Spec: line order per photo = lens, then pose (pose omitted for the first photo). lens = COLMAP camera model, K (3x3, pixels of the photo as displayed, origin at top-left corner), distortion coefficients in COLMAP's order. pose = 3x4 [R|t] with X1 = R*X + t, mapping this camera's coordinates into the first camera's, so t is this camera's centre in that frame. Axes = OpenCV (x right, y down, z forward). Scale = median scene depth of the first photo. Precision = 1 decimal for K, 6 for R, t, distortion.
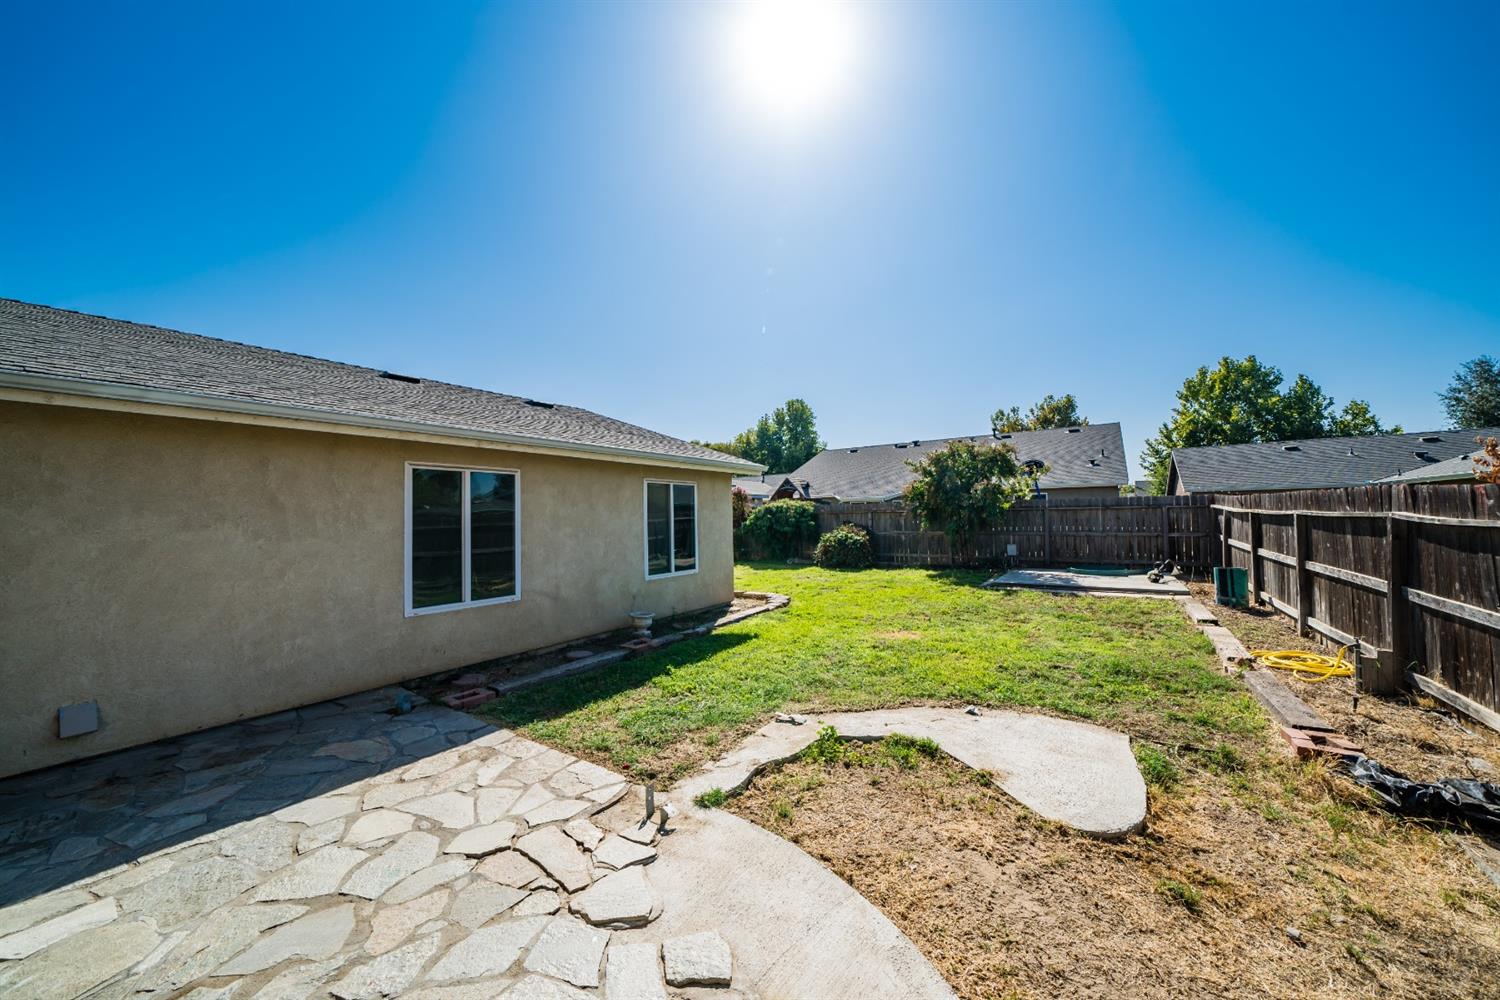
lens RADIAL K [[522.1, 0, 751.9], [0, 522.1, 503.5], [0, 0, 1]] dist [-0.002125, 0.000074]
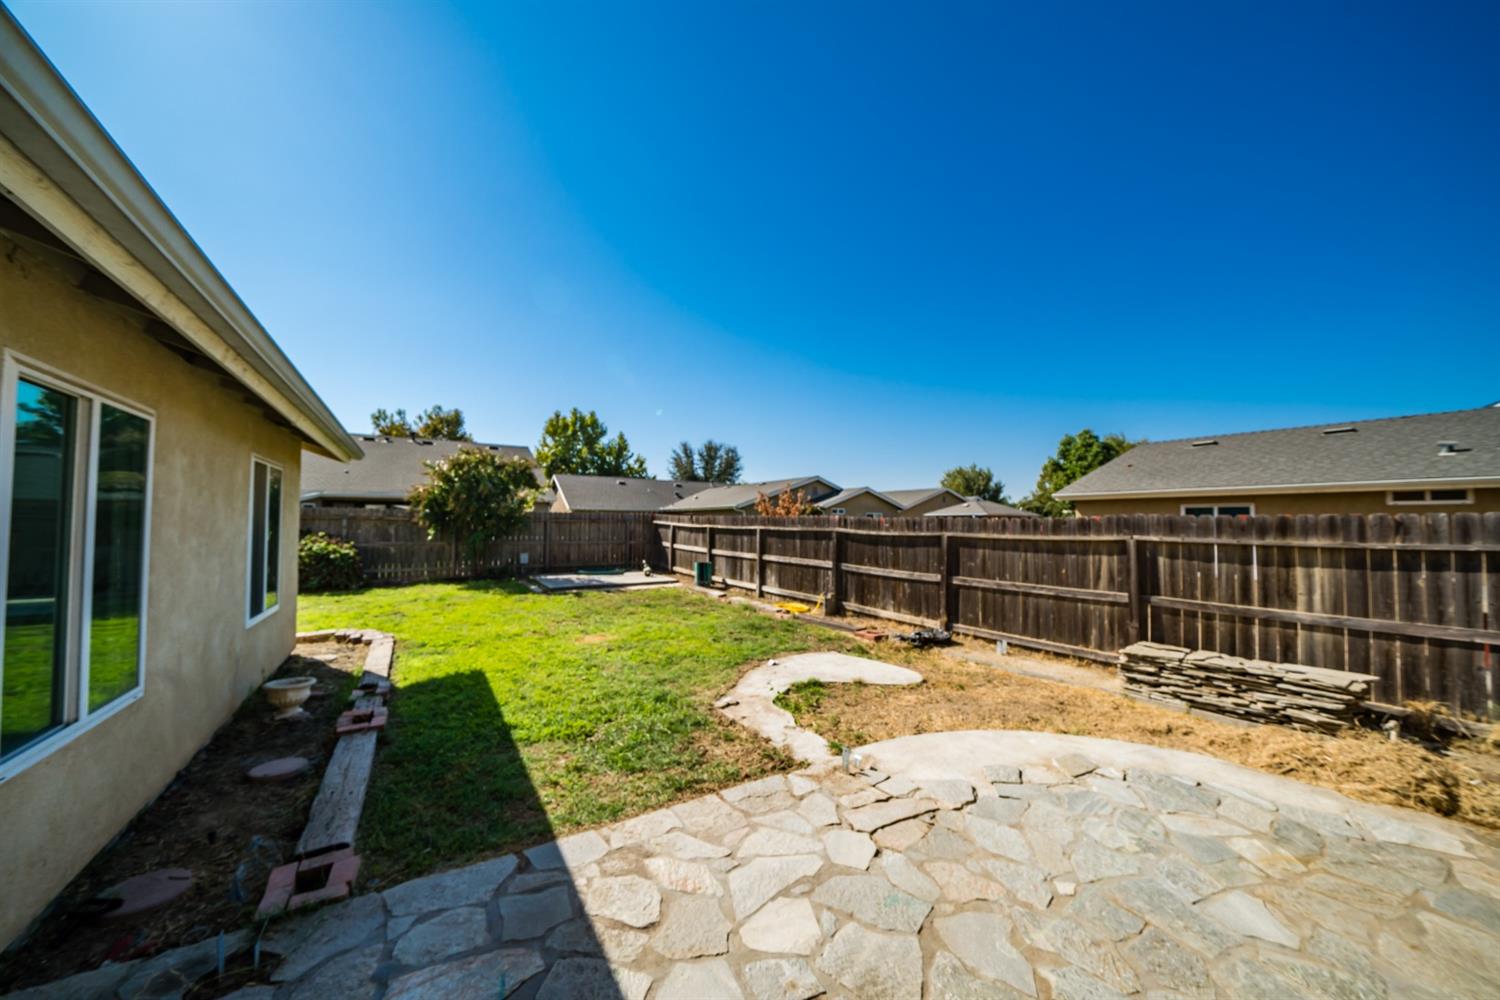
lens RADIAL K [[520.1, 0, 755.5], [0, 520.1, 511.3], [0, 0, 1]] dist [-0.013128, 0.000150]
pose [[0.398468, 0.042440, 0.916200, -0.747476], [-0.036919, 0.998861, -0.030212, 0.019730], [-0.916439, -0.021787, 0.399581, 0.387537]]
